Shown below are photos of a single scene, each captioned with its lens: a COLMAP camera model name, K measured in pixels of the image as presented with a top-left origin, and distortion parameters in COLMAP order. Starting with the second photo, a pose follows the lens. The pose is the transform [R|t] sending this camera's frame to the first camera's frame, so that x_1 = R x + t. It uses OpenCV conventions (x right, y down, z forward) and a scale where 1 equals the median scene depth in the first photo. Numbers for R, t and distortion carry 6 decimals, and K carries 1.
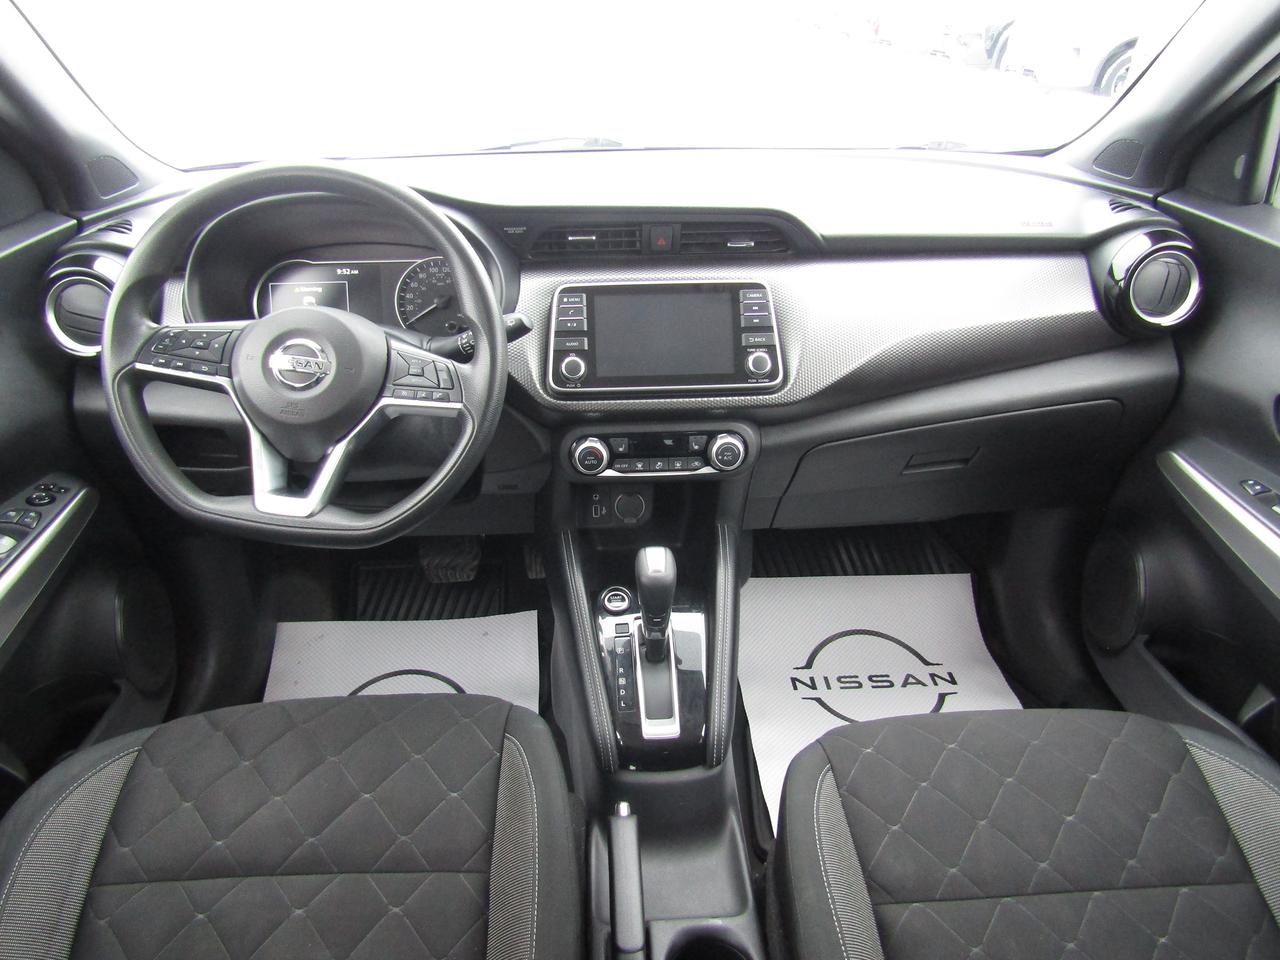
lens RADIAL K [[906.1, 0, 635.8], [0, 906.1, 482.0], [0, 0, 1]] dist [-0.007580, 0.001835]
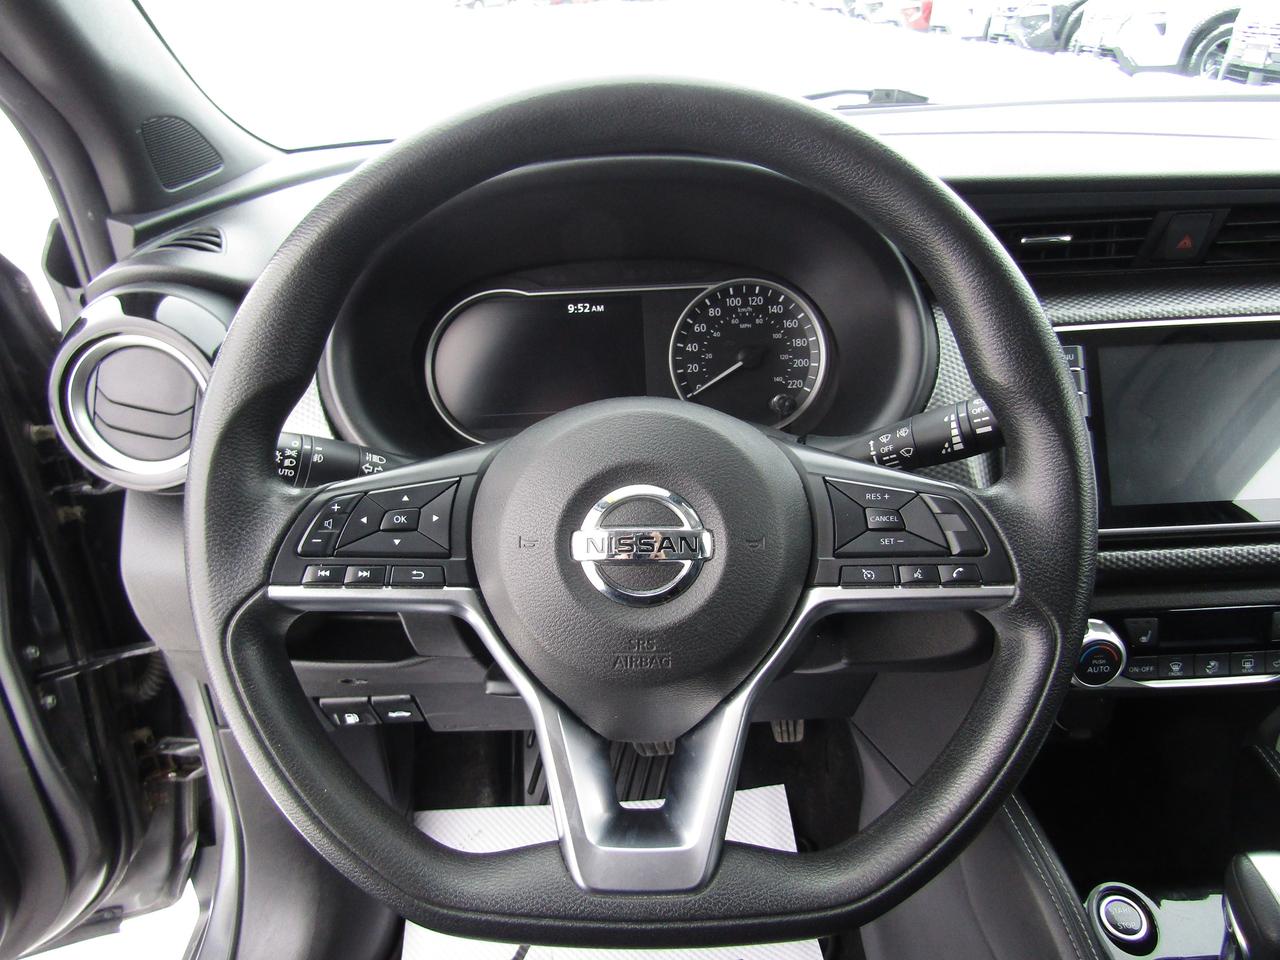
lens RADIAL K [[913.3, 0, 633.9], [0, 913.3, 479.2], [0, 0, 1]] dist [-0.001619, -0.004281]
pose [[0.999047, -0.015479, -0.040816, -0.265817], [0.015170, 0.999854, -0.007879, -0.118633], [0.040932, 0.007252, 0.999136, 0.422117]]
